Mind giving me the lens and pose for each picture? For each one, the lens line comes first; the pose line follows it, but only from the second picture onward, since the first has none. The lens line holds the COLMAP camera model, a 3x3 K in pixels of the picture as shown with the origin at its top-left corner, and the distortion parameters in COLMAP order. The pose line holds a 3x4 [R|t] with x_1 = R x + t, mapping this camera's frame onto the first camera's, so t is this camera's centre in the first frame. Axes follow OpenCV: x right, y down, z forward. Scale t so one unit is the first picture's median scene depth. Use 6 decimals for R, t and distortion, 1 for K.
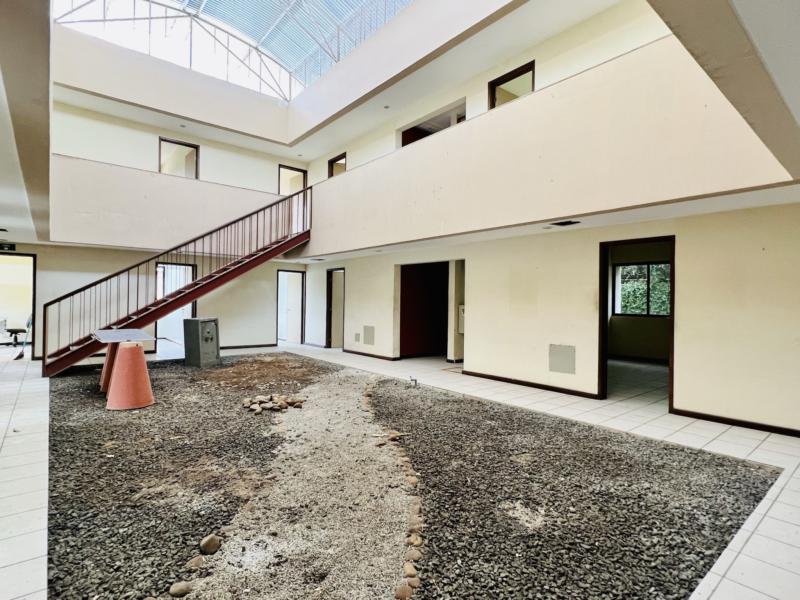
lens RADIAL K [[422.3, 0, 393.8], [0, 422.3, 304.1], [0, 0, 1]] dist [0.022332, -0.000211]
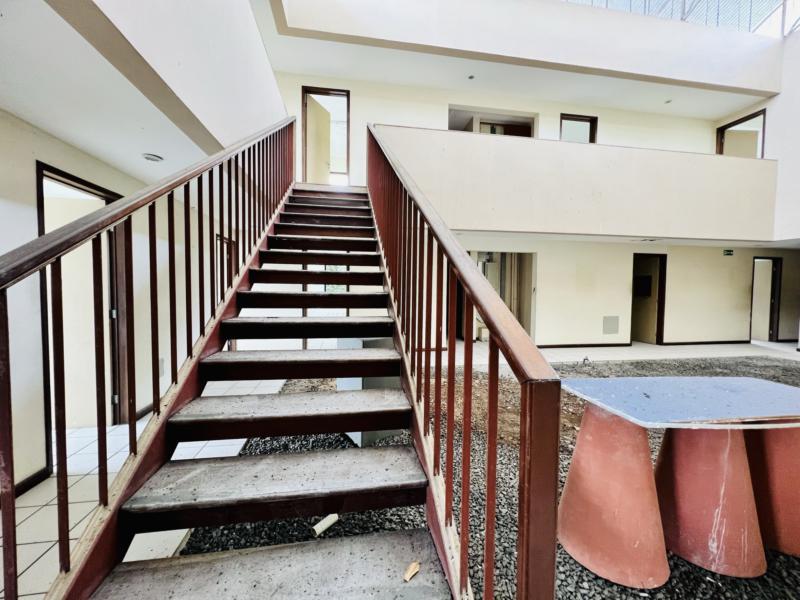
lens RADIAL K [[319.5, 0, 397.3], [0, 319.5, 294.4], [0, 0, 1]] dist [-0.000125, 0.000049]
pose [[0.507627, -0.035152, 0.860859, -1.056588], [0.003379, 0.999241, 0.038811, -0.032547], [-0.861570, -0.016792, 0.507361, 1.131817]]
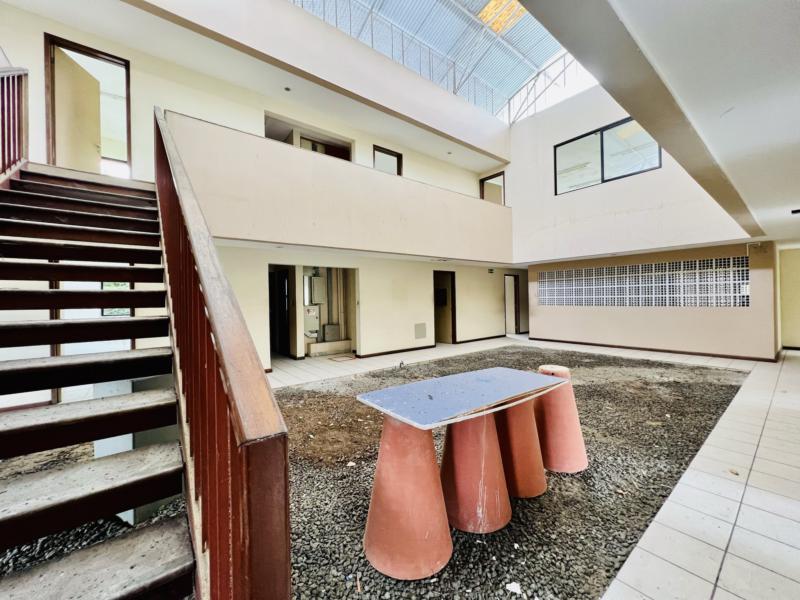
lens RADIAL K [[319.5, 0, 395.5], [0, 319.5, 295.2], [0, 0, 1]] dist [-0.000125, 0.000049]
pose [[0.029991, -0.005845, 0.999533, -1.033154], [0.024208, 0.999694, 0.005120, -0.036165], [-0.999257, 0.024043, 0.030123, 1.111471]]
